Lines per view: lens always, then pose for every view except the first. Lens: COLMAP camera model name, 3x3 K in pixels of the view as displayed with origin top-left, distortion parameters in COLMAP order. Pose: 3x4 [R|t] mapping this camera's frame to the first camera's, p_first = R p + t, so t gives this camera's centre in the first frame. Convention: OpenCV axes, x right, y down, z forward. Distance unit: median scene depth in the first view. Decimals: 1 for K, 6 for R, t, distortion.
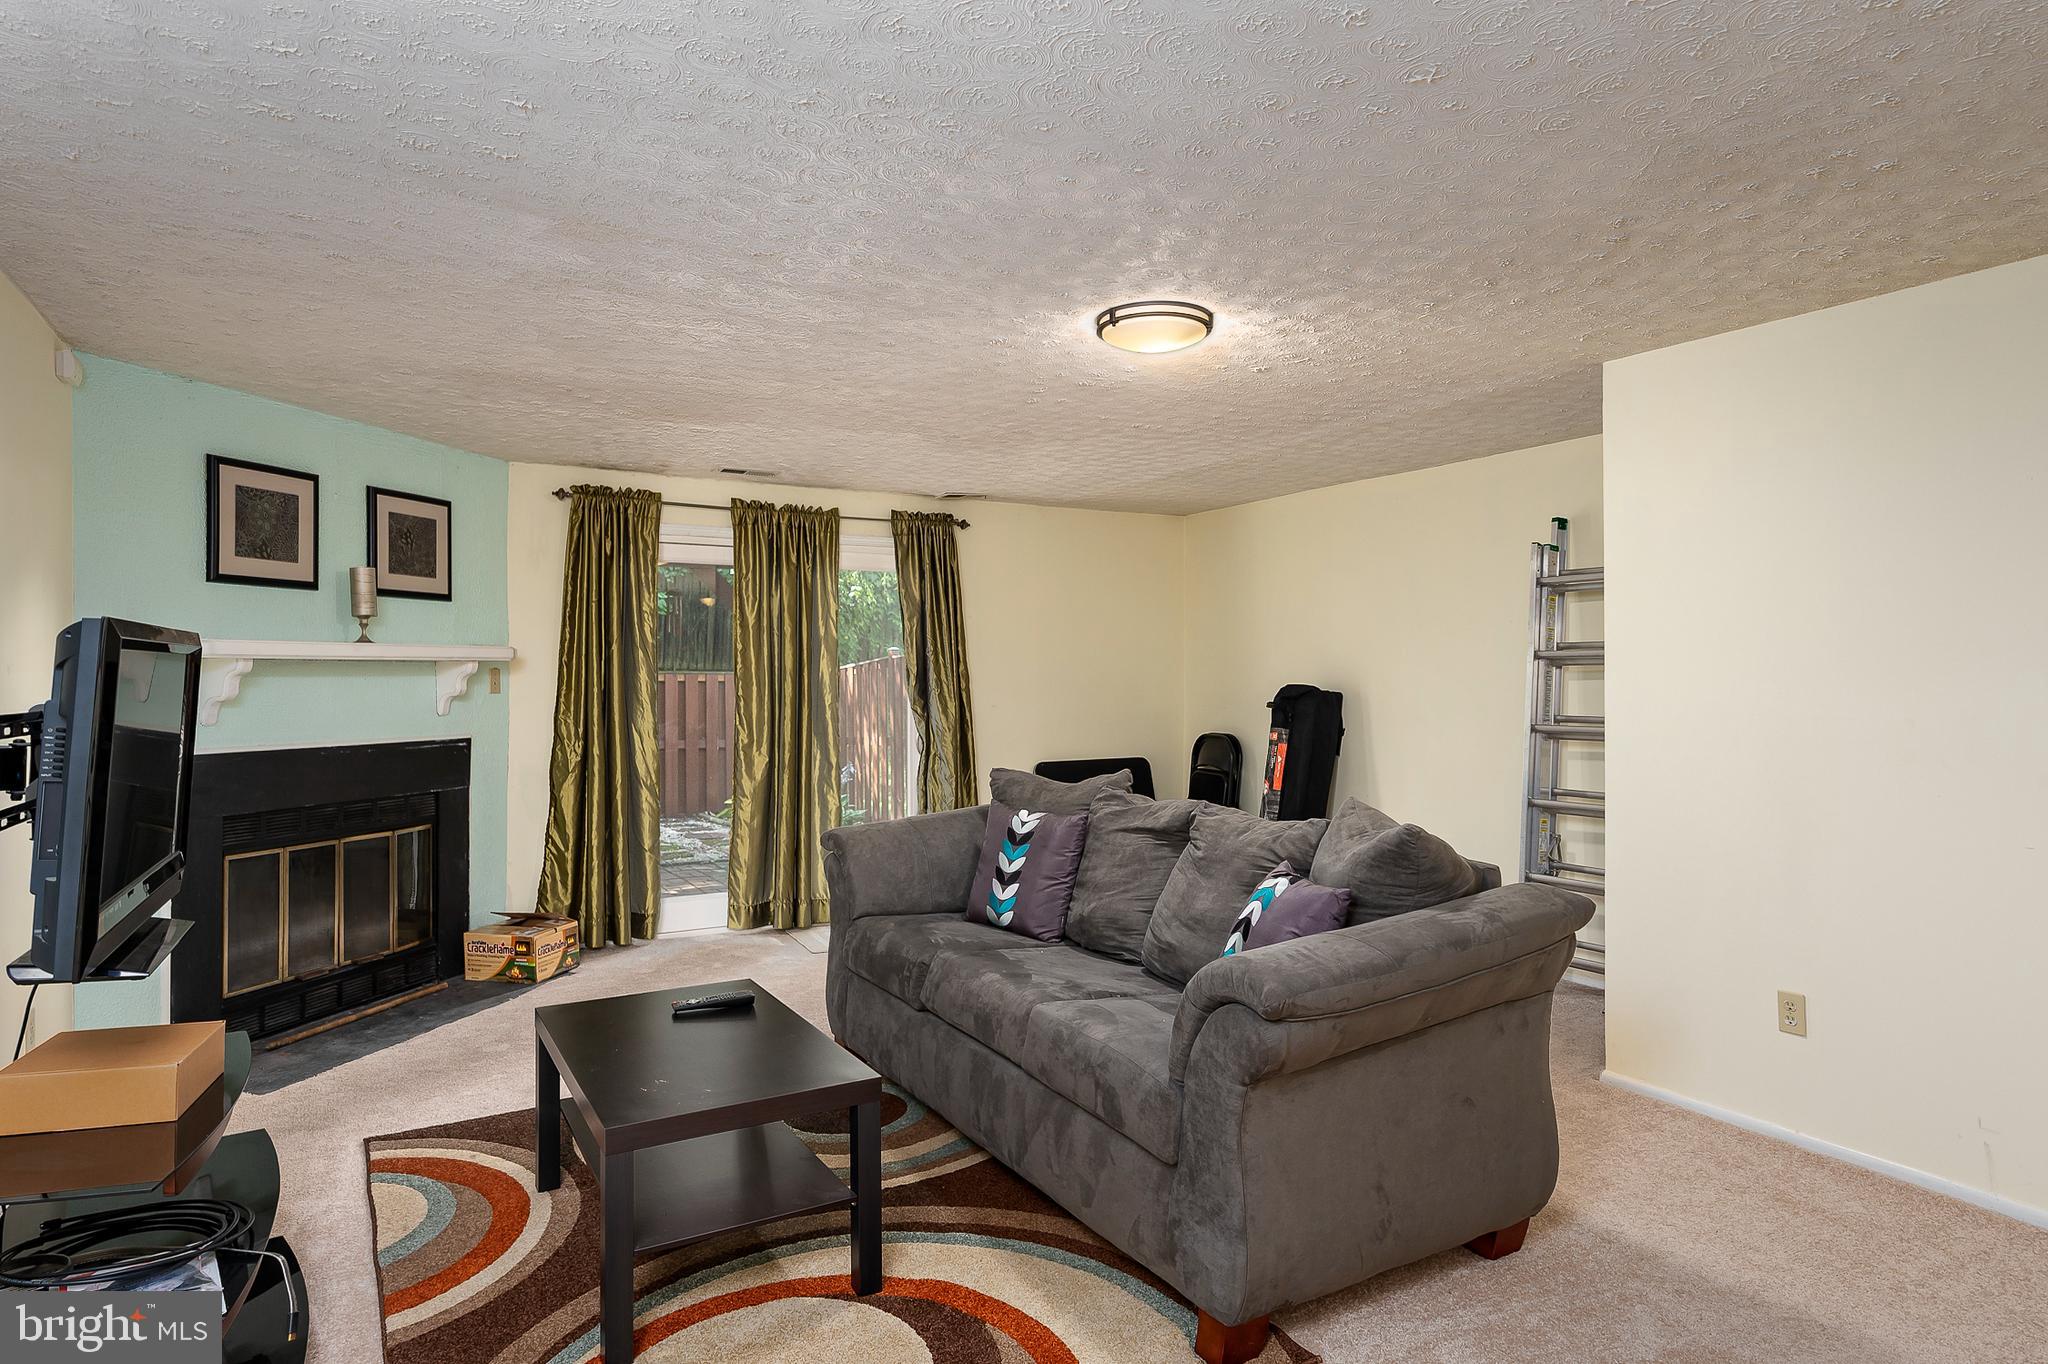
lens RADIAL K [[1149.4, 0, 1023.5], [0, 1149.4, 677.7], [0, 0, 1]] dist [0.001458, -0.000273]
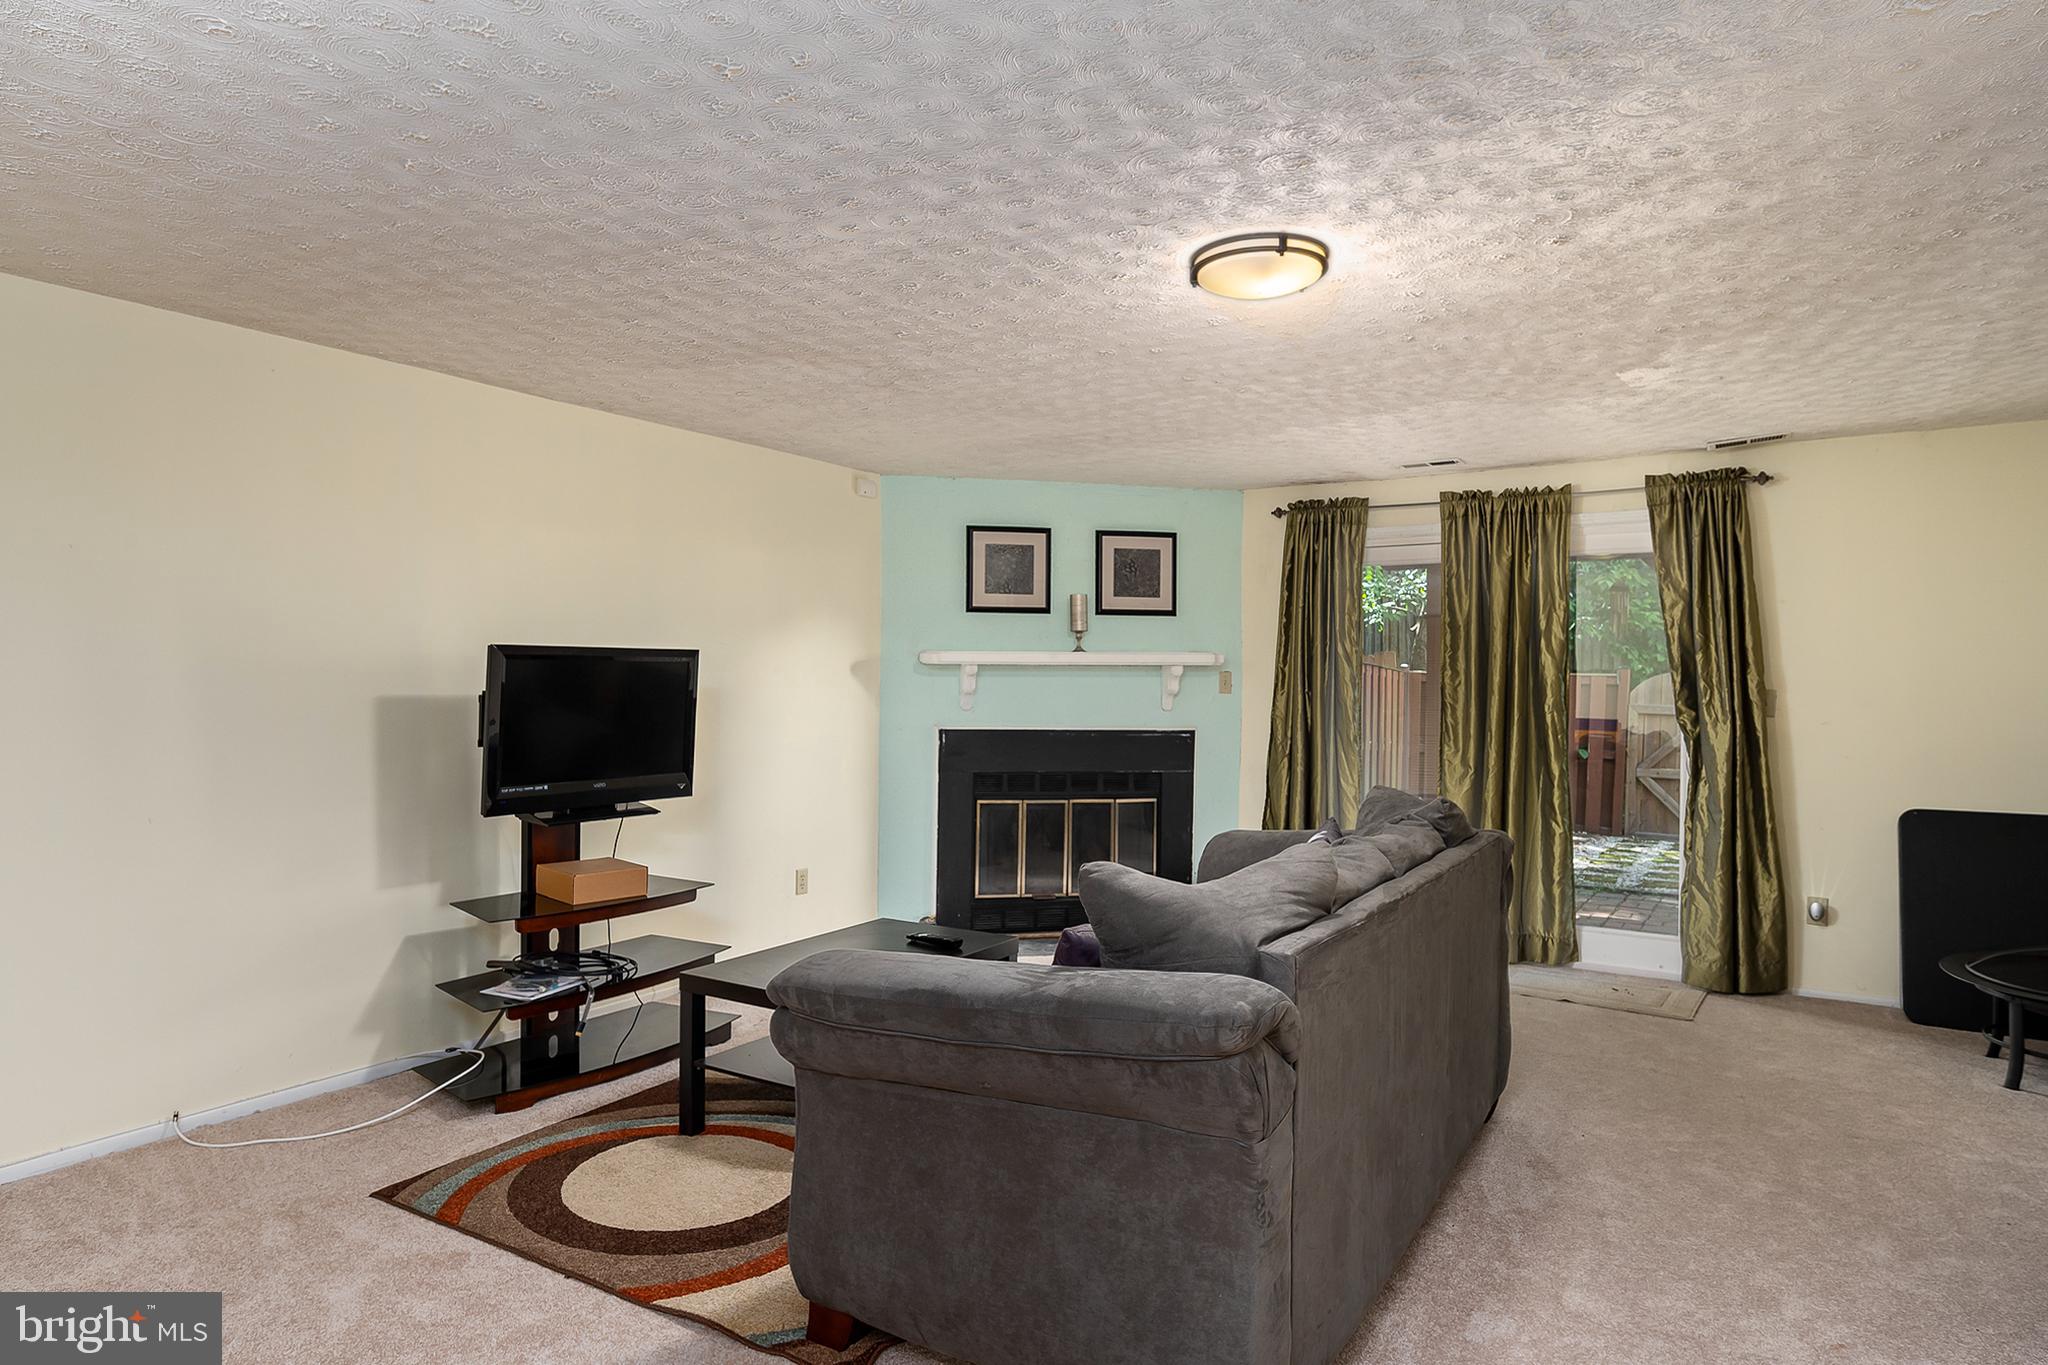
lens RADIAL K [[1149.4, 0, 1019.5], [0, 1149.4, 681.3], [0, 0, 1]] dist [0.001458, -0.000273]
pose [[0.492007, 0.003775, -0.870583, 0.461695], [-0.005193, 0.999986, 0.001401, 0.001550], [0.870576, 0.003832, 0.492020, 0.258505]]
